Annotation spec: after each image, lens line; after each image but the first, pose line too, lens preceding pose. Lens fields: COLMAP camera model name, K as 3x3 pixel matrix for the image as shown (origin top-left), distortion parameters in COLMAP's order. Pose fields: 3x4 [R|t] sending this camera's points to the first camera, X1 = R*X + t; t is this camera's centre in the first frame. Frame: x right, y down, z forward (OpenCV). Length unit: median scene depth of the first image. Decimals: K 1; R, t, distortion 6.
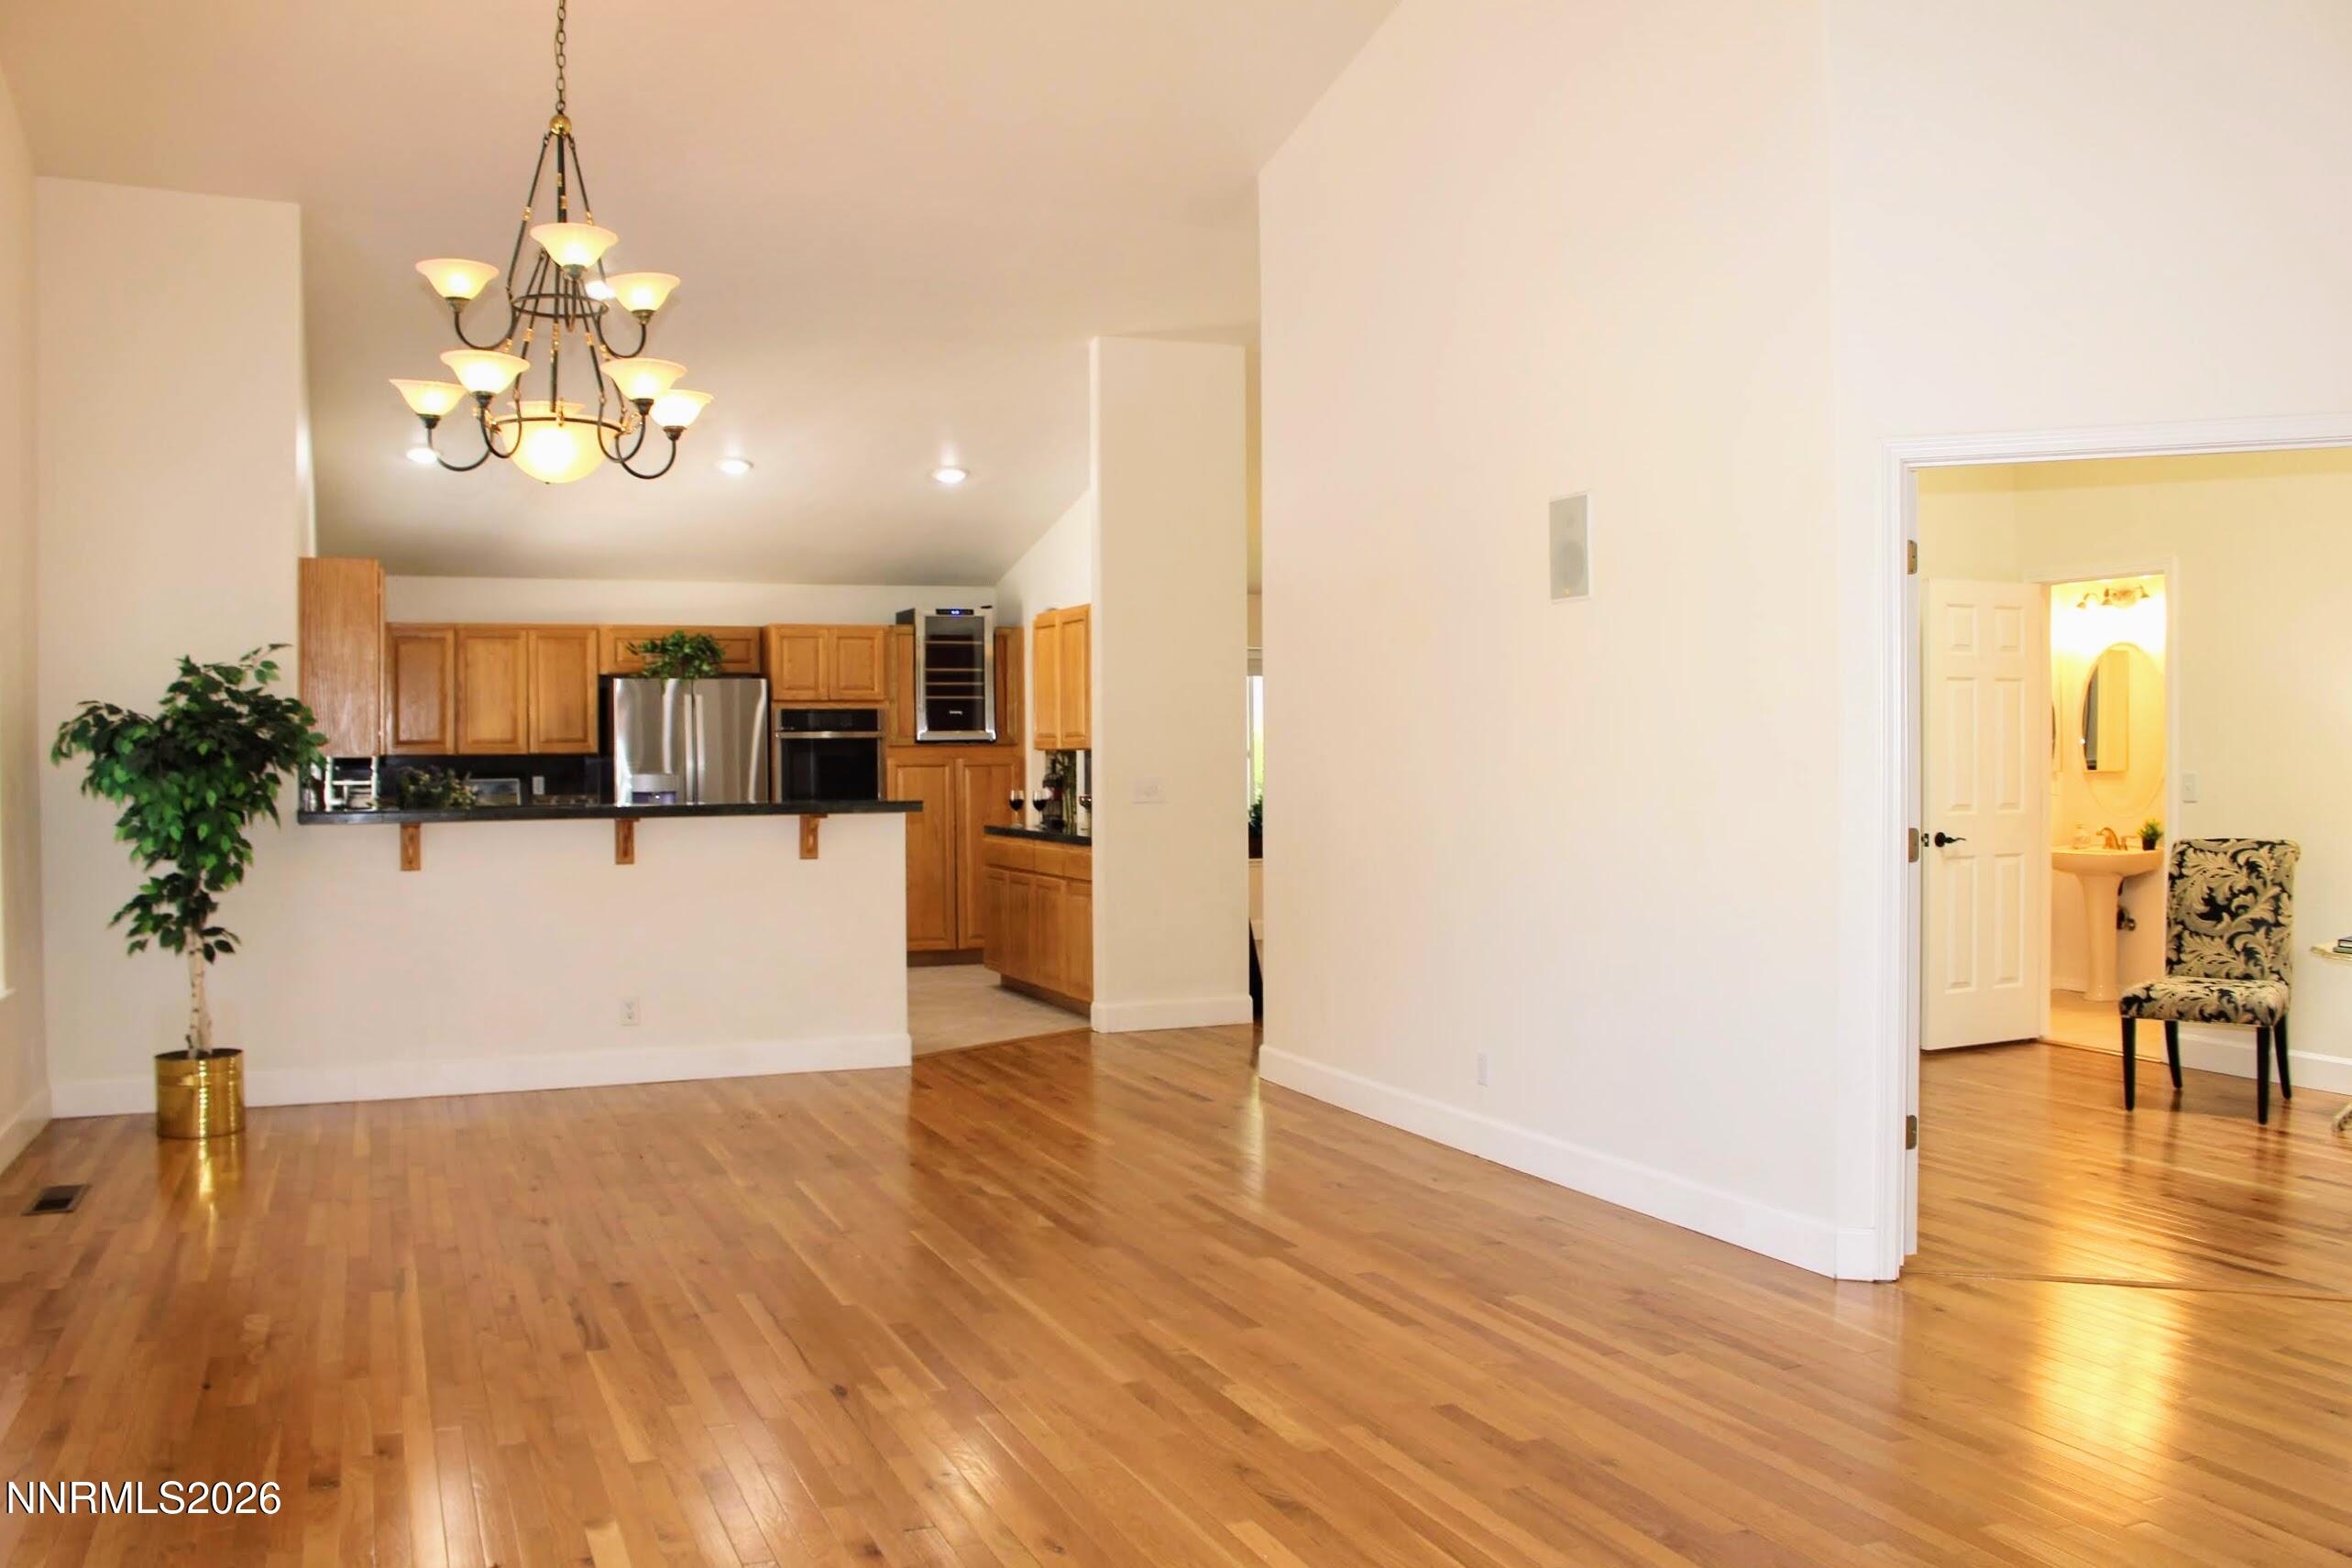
lens RADIAL K [[1981.1, 0, 1176.0], [0, 1981.1, 784.0], [0, 0, 1]] dist [-0.124856, 0.061721]
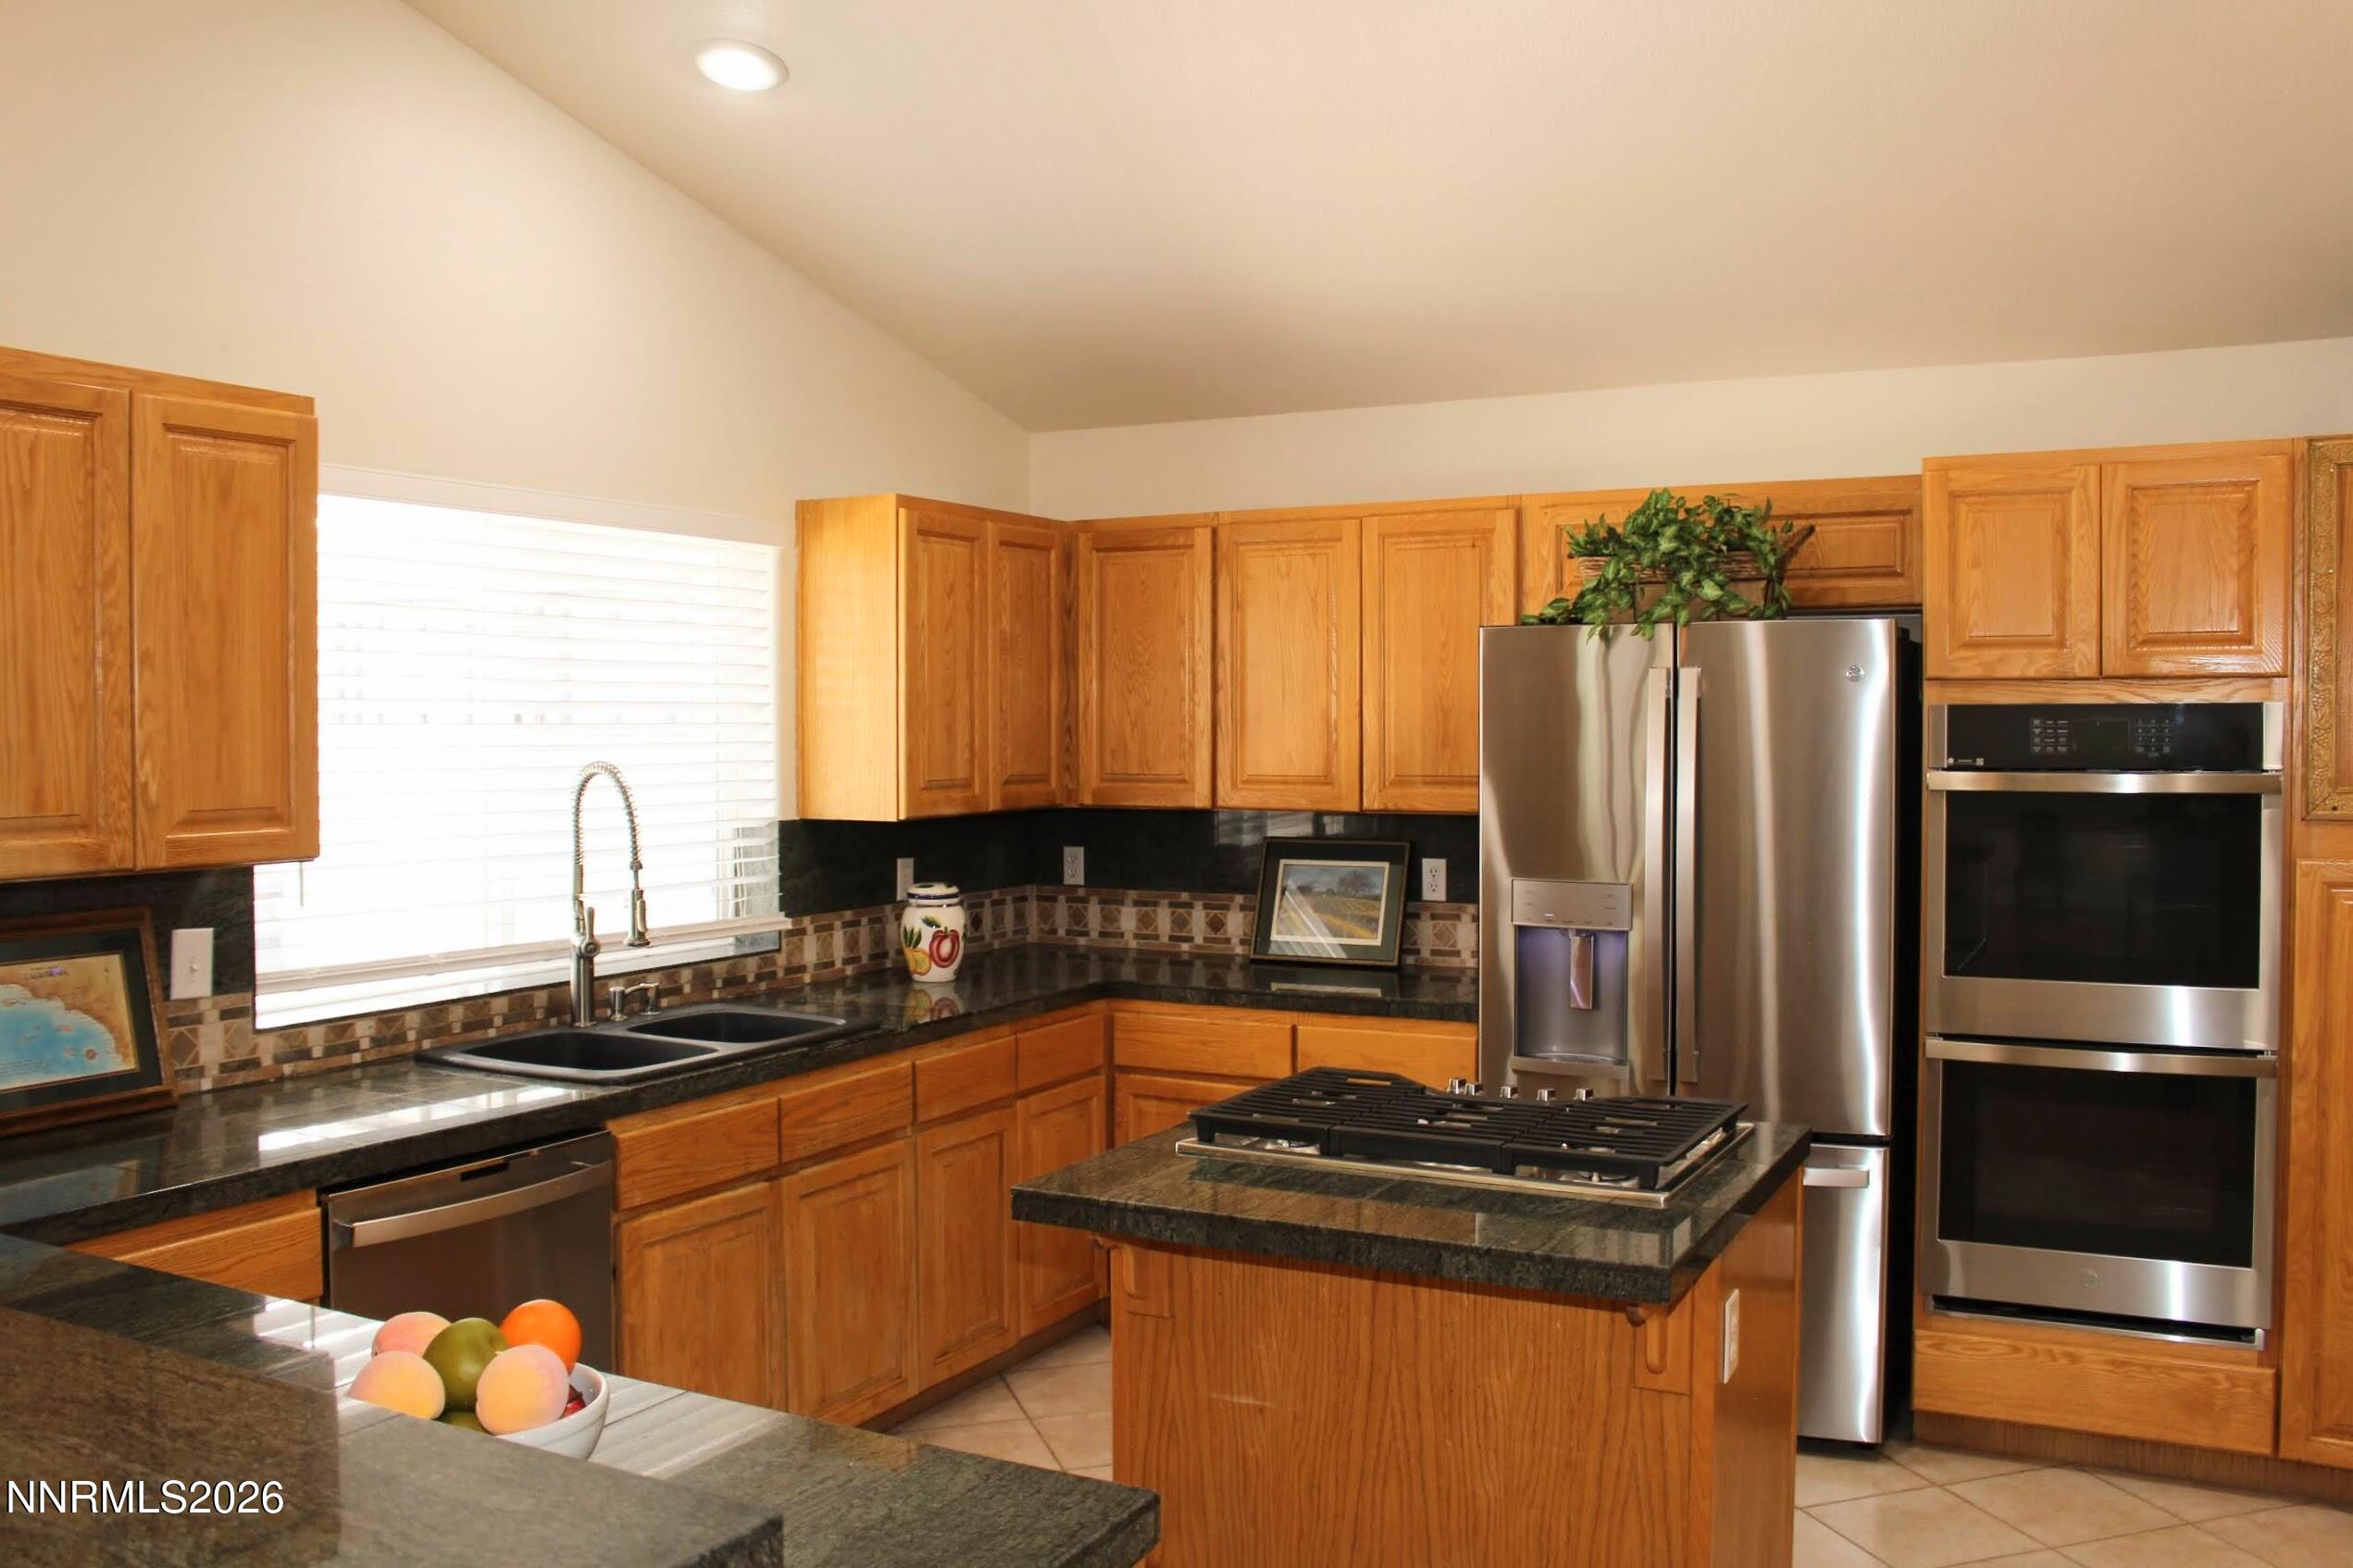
lens RADIAL K [[1997.3, 0, 1154.6], [0, 1997.3, 772.7], [0, 0, 1]] dist [-0.146750, 0.111704]
pose [[0.618799, 0.027482, -0.785069, -0.018503], [-0.016978, 0.999622, 0.021610, -0.032606], [0.785366, -0.000043, 0.619032, 0.706374]]
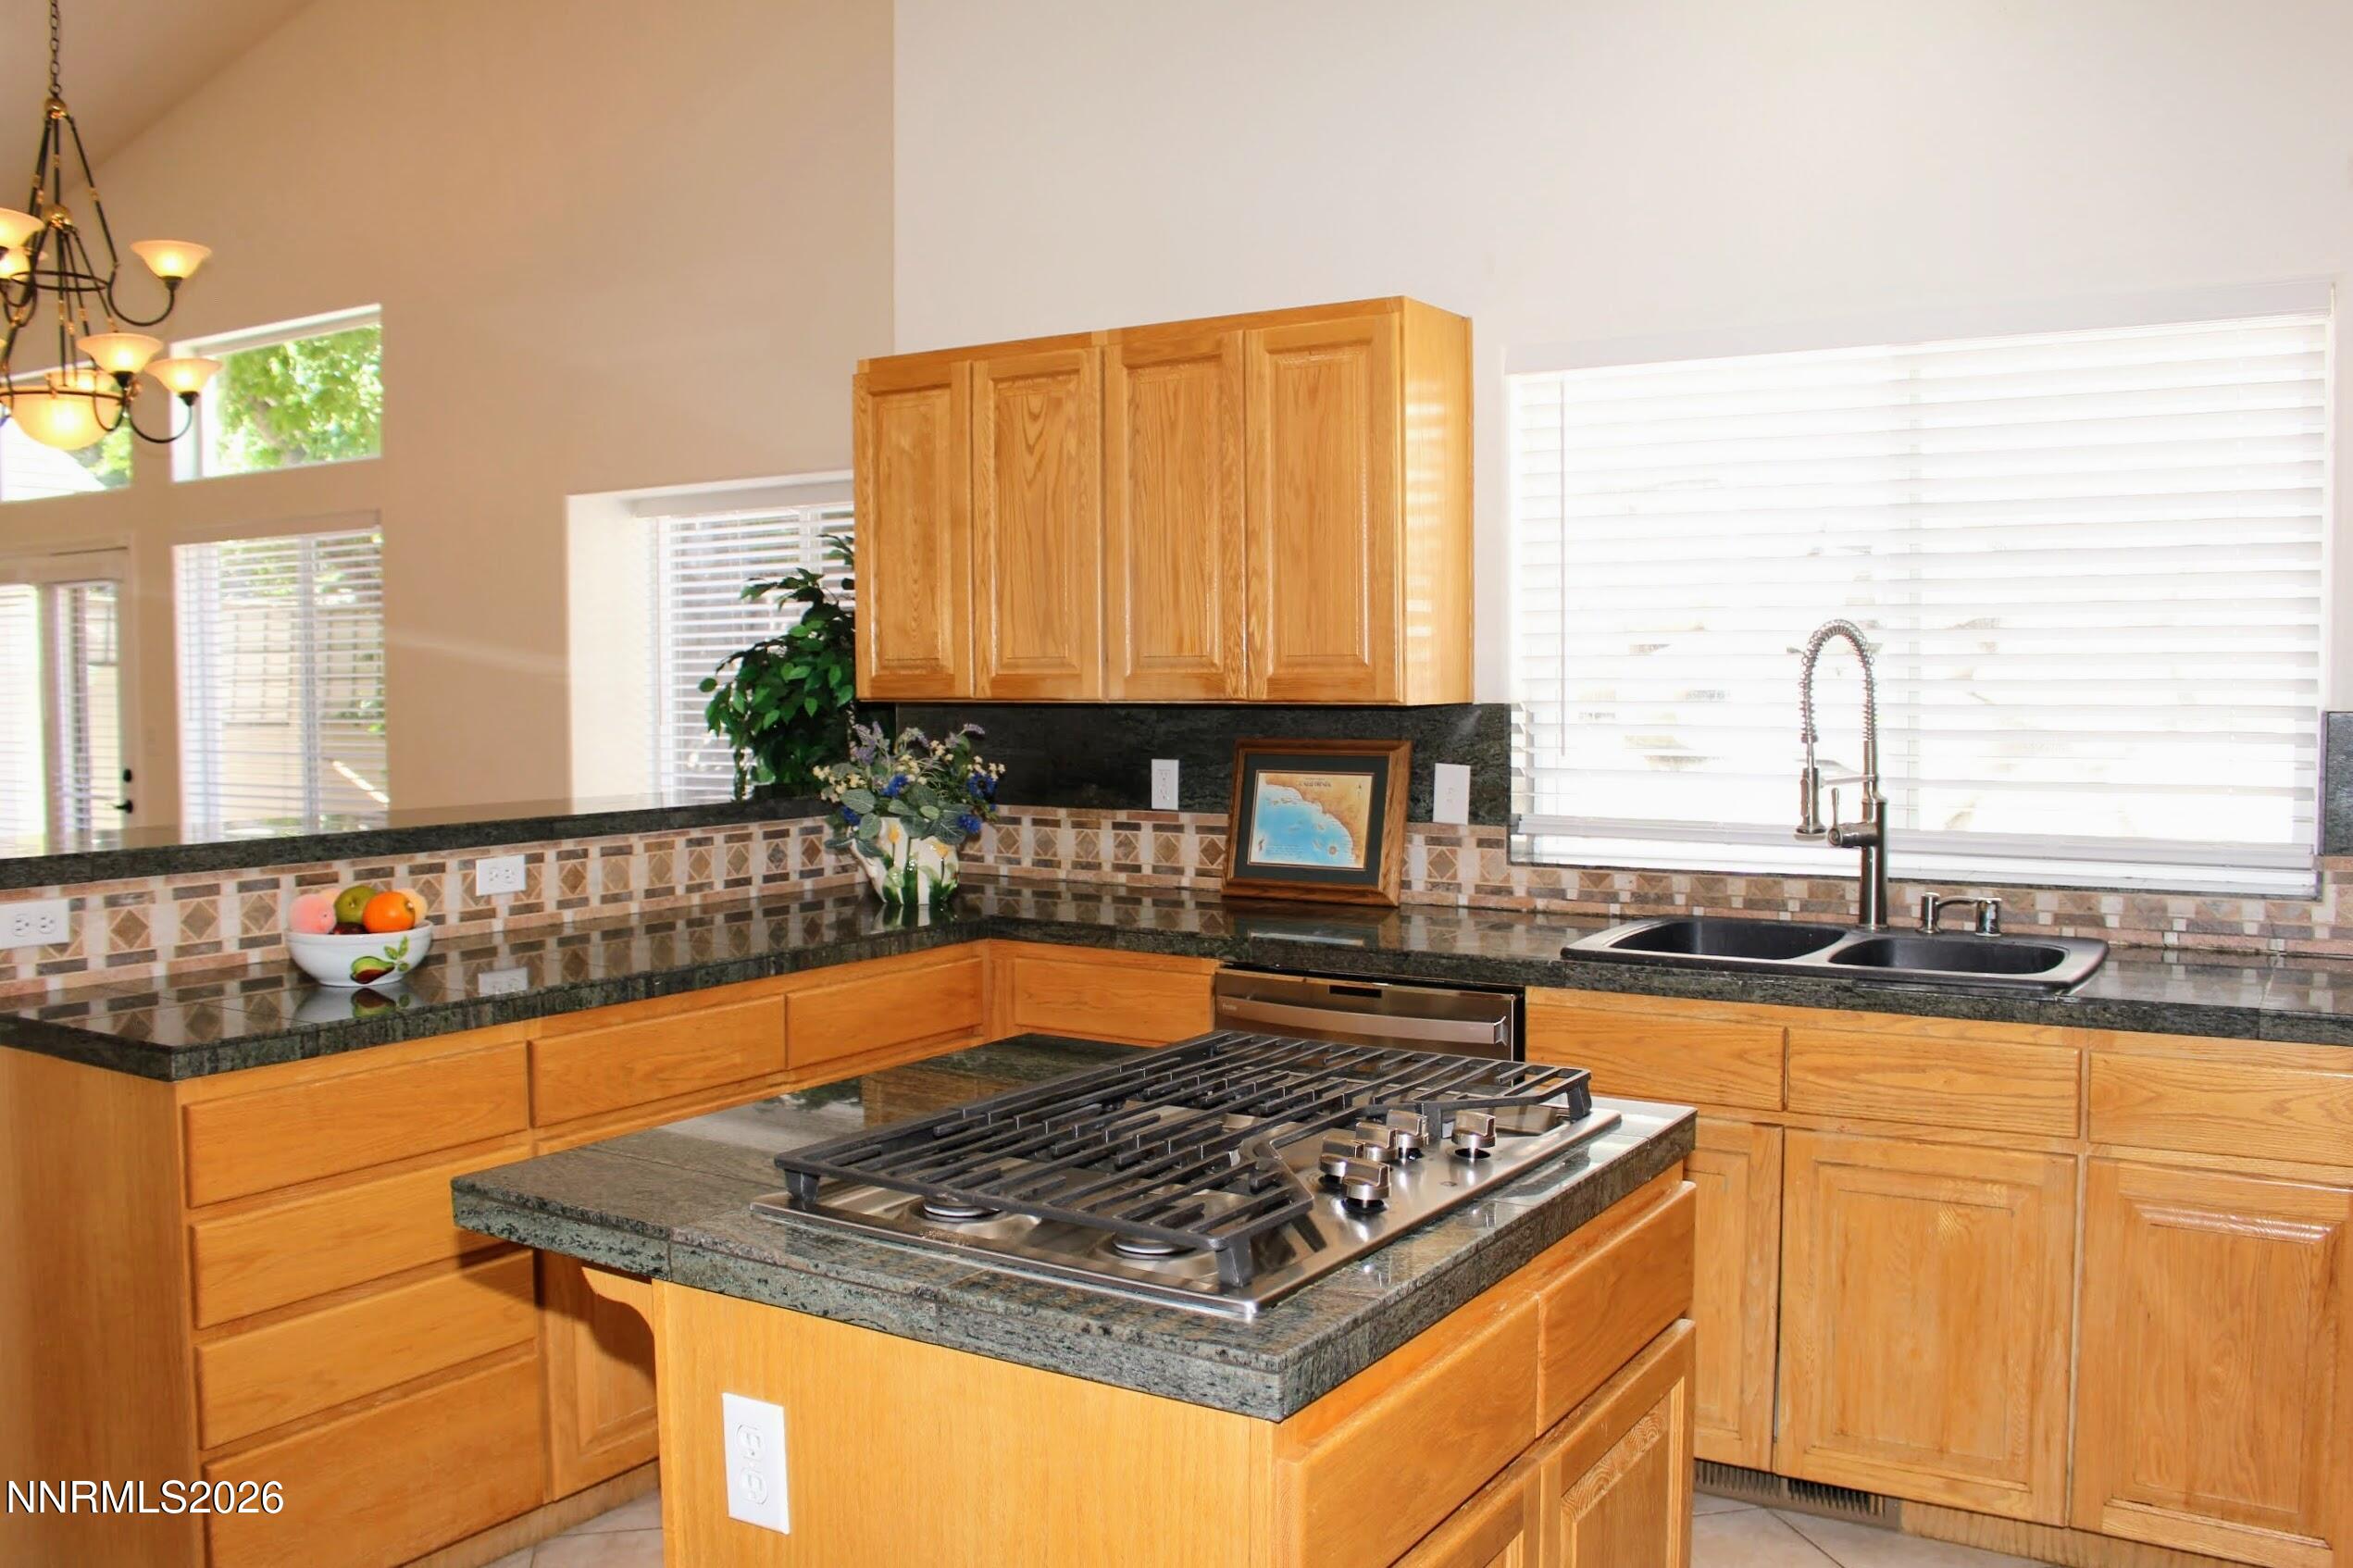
lens RADIAL K [[1944.8, 0, 1161.7], [0, 1944.8, 779.1], [0, 0, 1]] dist [-0.150108, 0.113136]
pose [[-0.825594, 0.044002, -0.562547, -0.104655], [0.003326, 0.997317, 0.073128, -0.022602], [0.564255, 0.058503, -0.823525, 1.036228]]
